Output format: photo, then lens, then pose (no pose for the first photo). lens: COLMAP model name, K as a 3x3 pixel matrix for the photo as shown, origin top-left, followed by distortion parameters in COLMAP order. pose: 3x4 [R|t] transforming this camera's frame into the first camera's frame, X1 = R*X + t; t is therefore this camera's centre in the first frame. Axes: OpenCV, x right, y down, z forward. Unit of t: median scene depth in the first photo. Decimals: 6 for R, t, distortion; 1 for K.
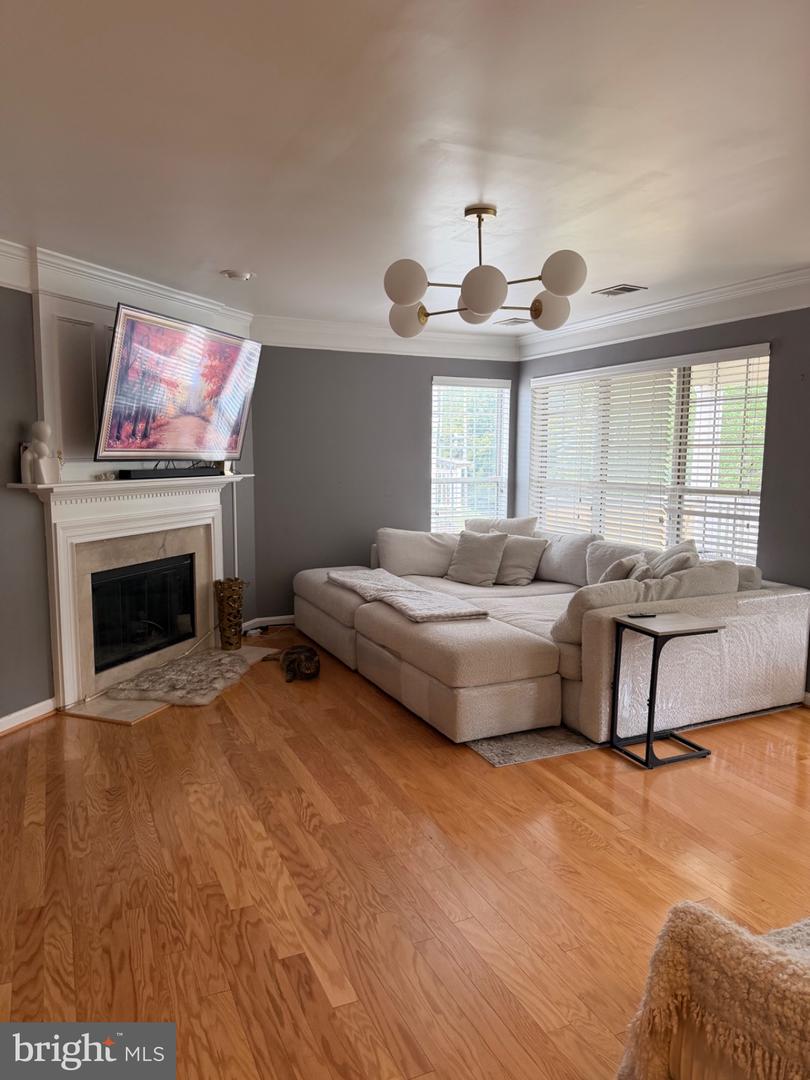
lens RADIAL K [[741.8, 0, 405.0], [0, 741.8, 540.0], [0, 0, 1]] dist [0.174491, -0.378165]
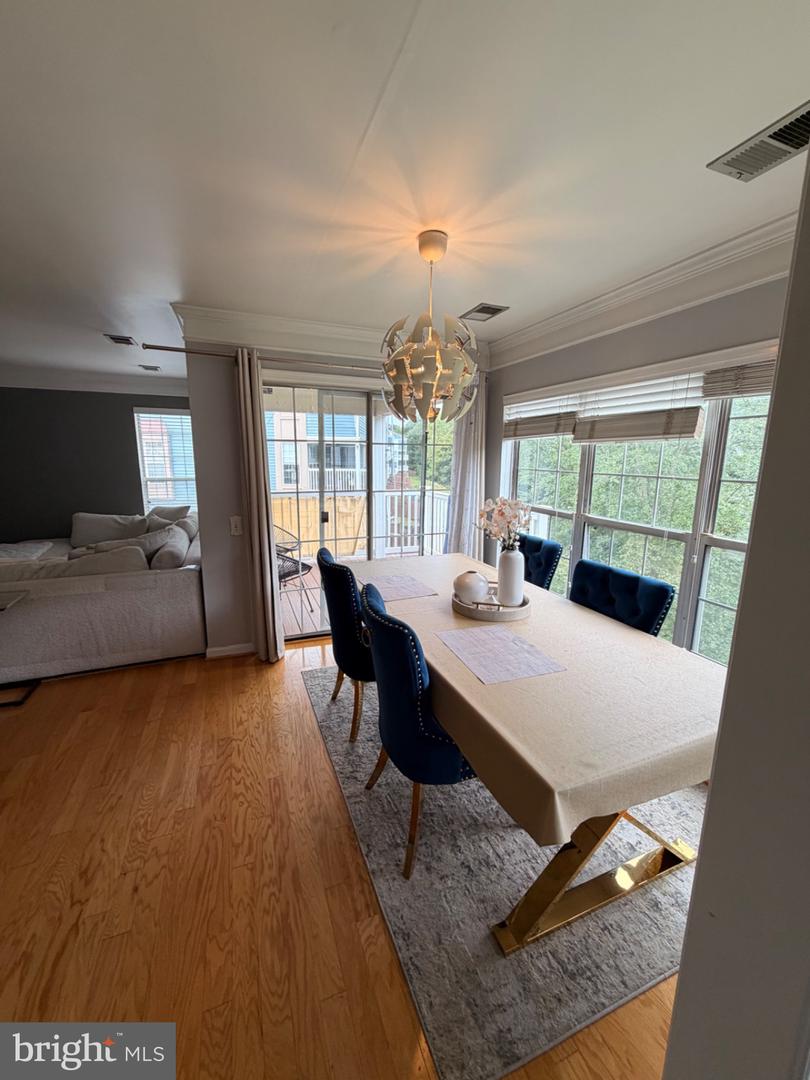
lens RADIAL K [[431.3, 0, 403.6], [0, 431.3, 534.4], [0, 0, 1]] dist [-0.001689, 0.000906]
pose [[0.998479, 0.014691, -0.053136, 0.883327], [-0.011385, 0.998012, 0.061992, -0.045398], [0.053941, -0.061293, 0.996661, 0.271402]]
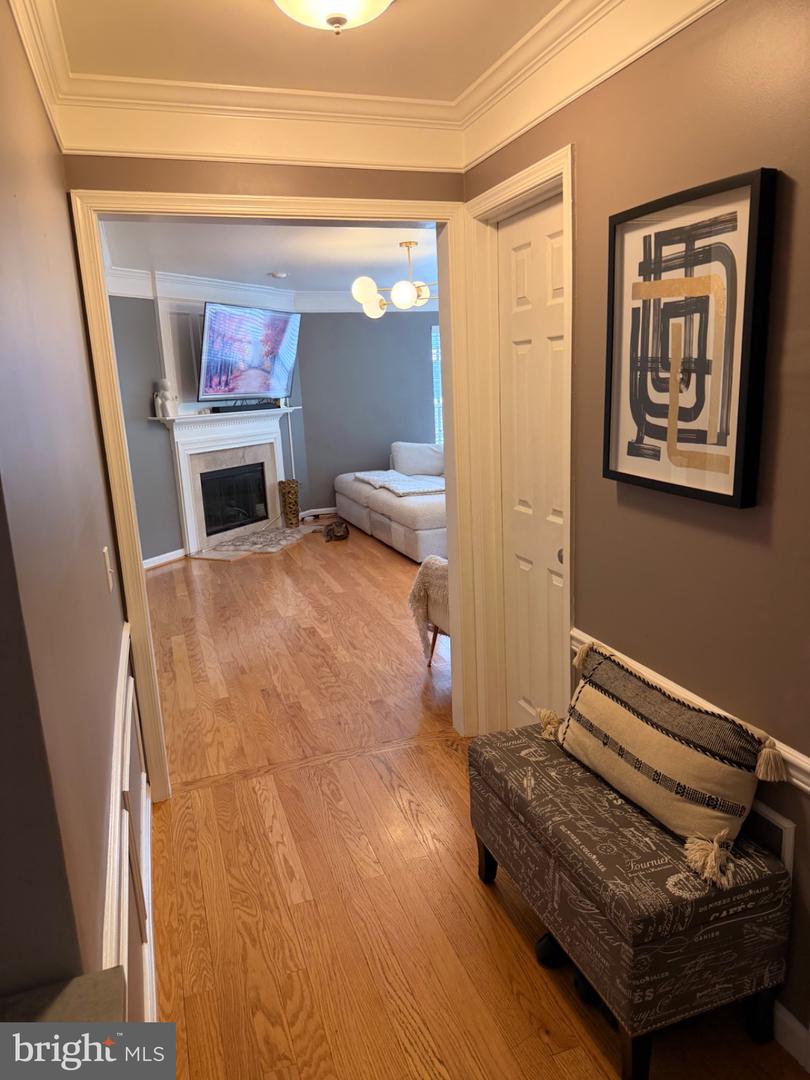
lens RADIAL K [[741.8, 0, 405.0], [0, 741.8, 540.0], [0, 0, 1]] dist [0.174491, -0.378165]
pose [[0.993463, -0.029011, -0.110411, 0.184406], [0.038986, 0.995243, 0.089286, 0.058580], [0.107295, -0.093006, 0.989867, -0.531512]]
